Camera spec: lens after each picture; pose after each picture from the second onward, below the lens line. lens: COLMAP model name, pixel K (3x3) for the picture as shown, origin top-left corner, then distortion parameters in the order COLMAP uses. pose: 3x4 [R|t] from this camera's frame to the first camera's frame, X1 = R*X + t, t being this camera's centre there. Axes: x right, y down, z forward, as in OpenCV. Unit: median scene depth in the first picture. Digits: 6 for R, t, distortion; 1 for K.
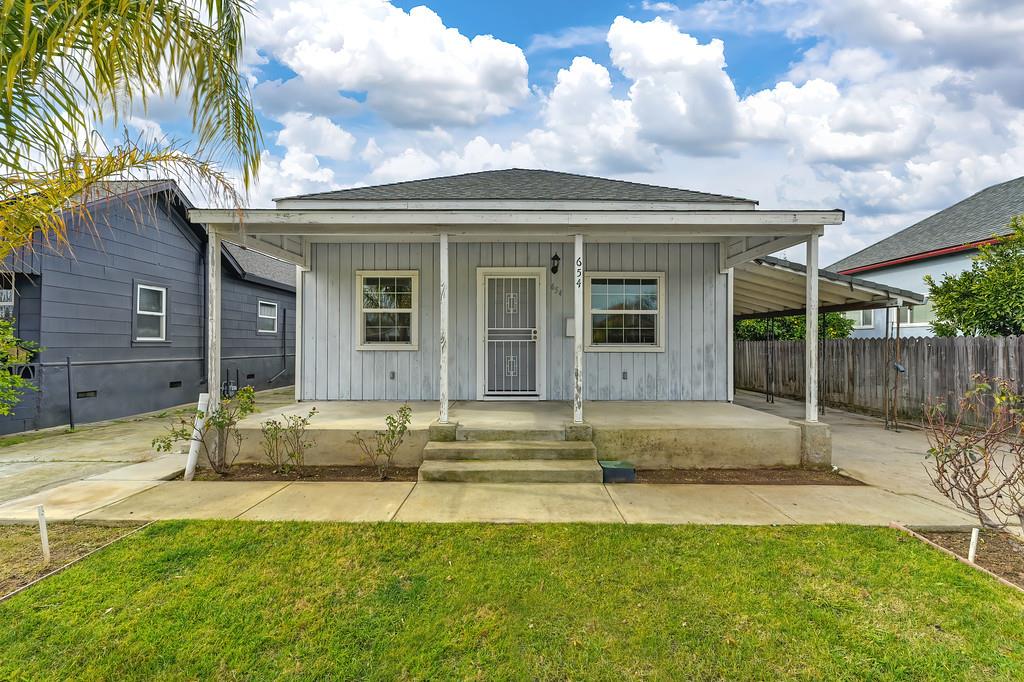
lens RADIAL K [[403.5, 0, 511.8], [0, 403.5, 345.0], [0, 0, 1]] dist [-0.001627, 0.000076]
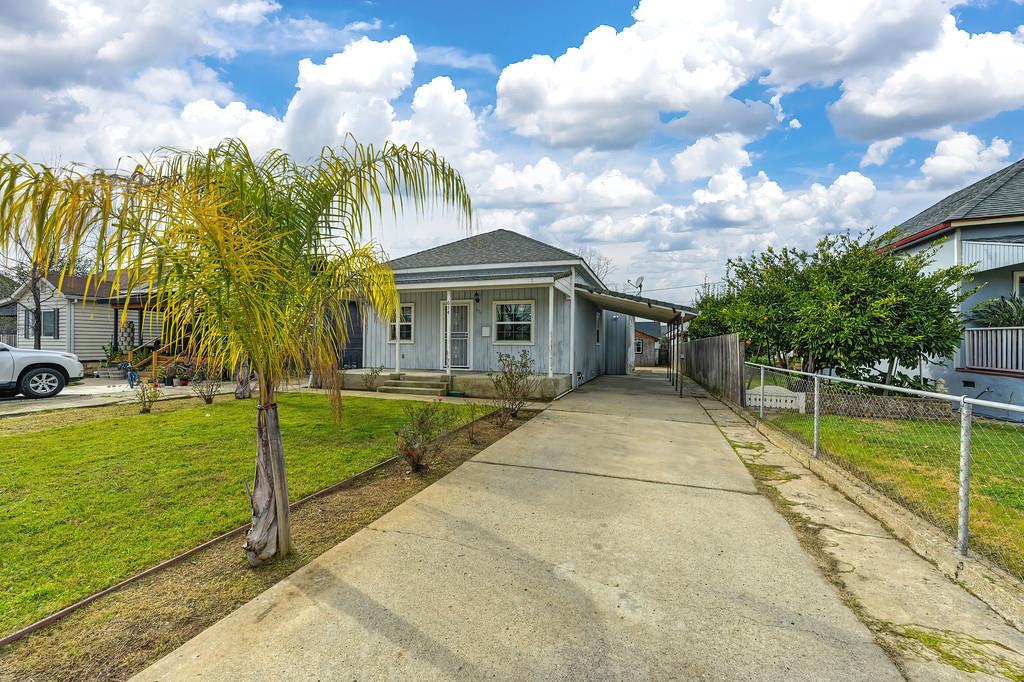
lens RADIAL K [[403.5, 0, 511.8], [0, 403.5, 345.0], [0, 0, 1]] dist [-0.001627, 0.000076]
pose [[0.943683, 0.006337, -0.330789, 0.868519], [-0.008593, 0.999949, -0.005359, 0.026633], [0.330738, 0.007900, 0.943689, -0.698264]]
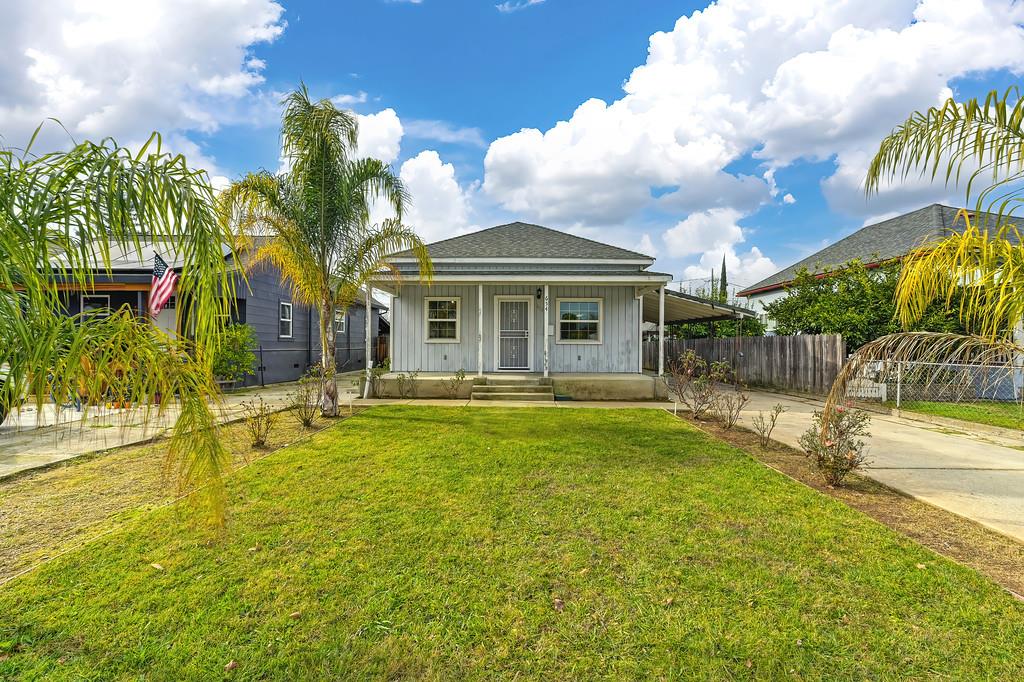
lens RADIAL K [[403.5, 0, 511.8], [0, 403.5, 345.0], [0, 0, 1]] dist [-0.001627, 0.000076]
pose [[0.999924, 0.003584, -0.011787, 0.011045], [-0.003599, 0.999993, -0.001178, 0.023550], [0.011783, 0.001220, 0.999930, -0.733587]]
